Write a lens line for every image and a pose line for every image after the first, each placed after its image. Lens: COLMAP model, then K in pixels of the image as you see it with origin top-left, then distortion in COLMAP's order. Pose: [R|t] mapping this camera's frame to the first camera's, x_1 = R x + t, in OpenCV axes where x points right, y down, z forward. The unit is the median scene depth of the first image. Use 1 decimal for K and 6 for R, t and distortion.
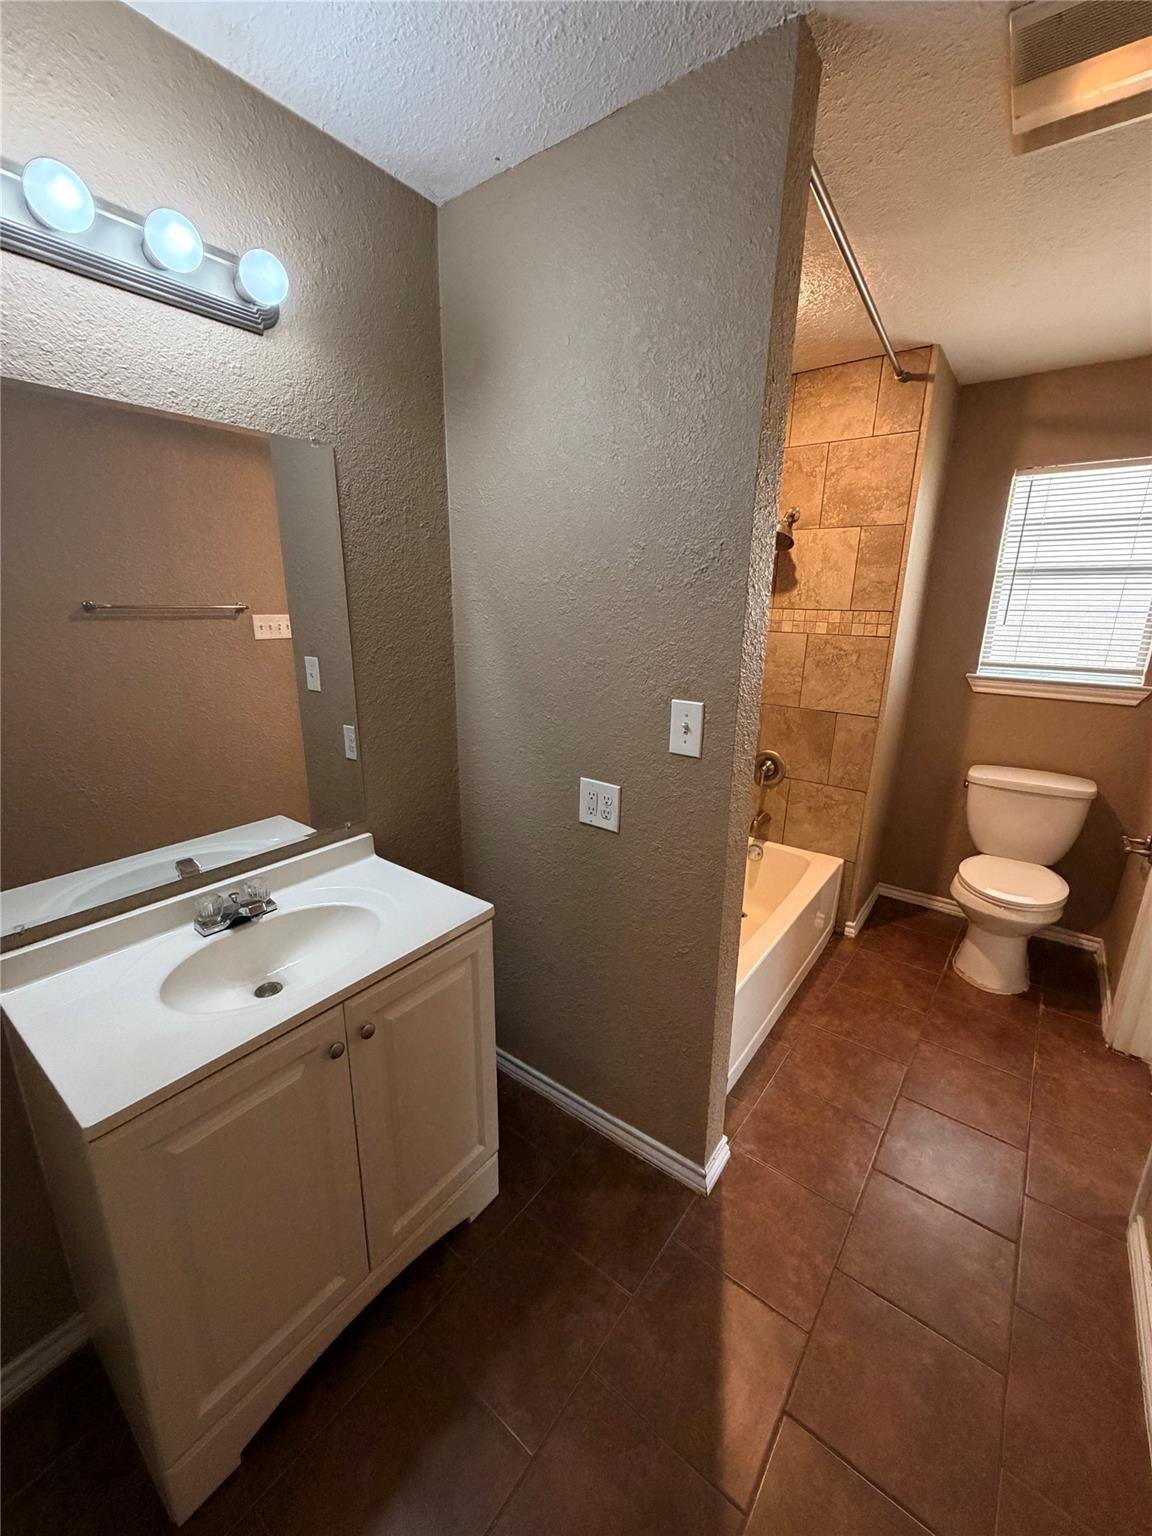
lens RADIAL K [[608.6, 0, 576.0], [0, 608.6, 768.0], [0, 0, 1]] dist [0.001895, 0.000431]
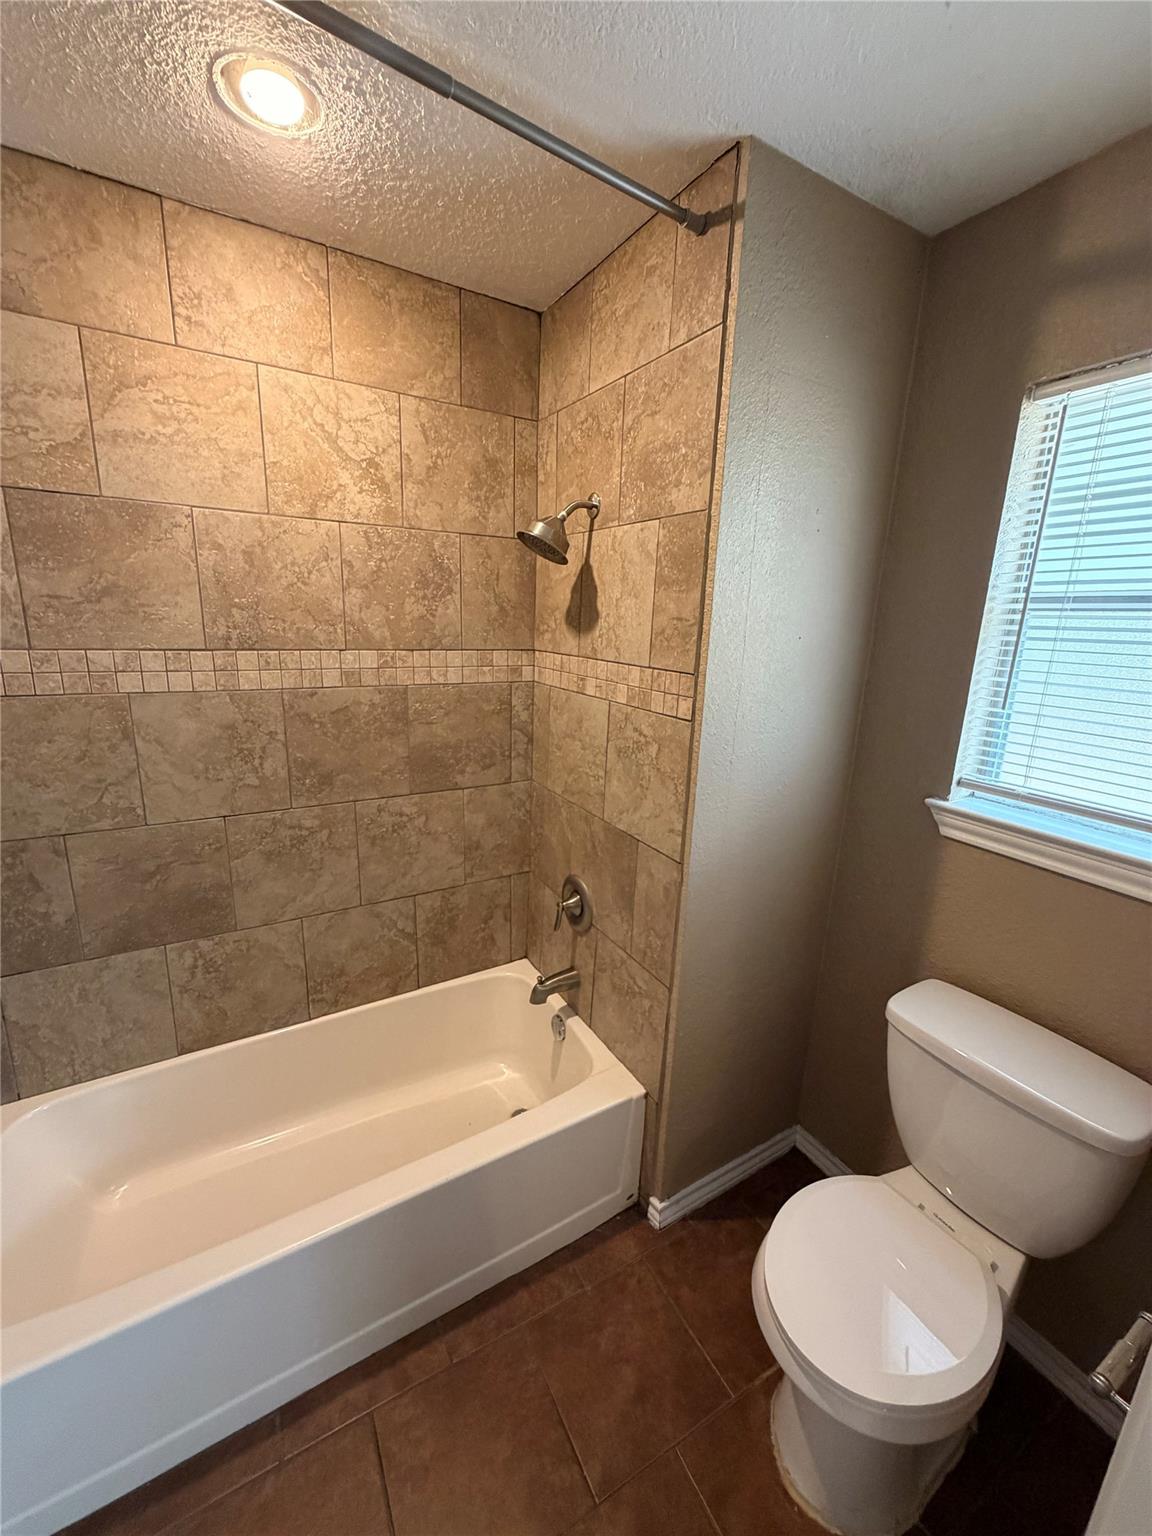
lens RADIAL K [[608.6, 0, 576.0], [0, 608.6, 768.0], [0, 0, 1]] dist [0.001895, 0.000431]
pose [[0.923068, 0.109829, -0.368624, 0.598950], [-0.122886, 0.992348, -0.012055, -0.149408], [0.364479, 0.056426, 0.929500, 0.451963]]
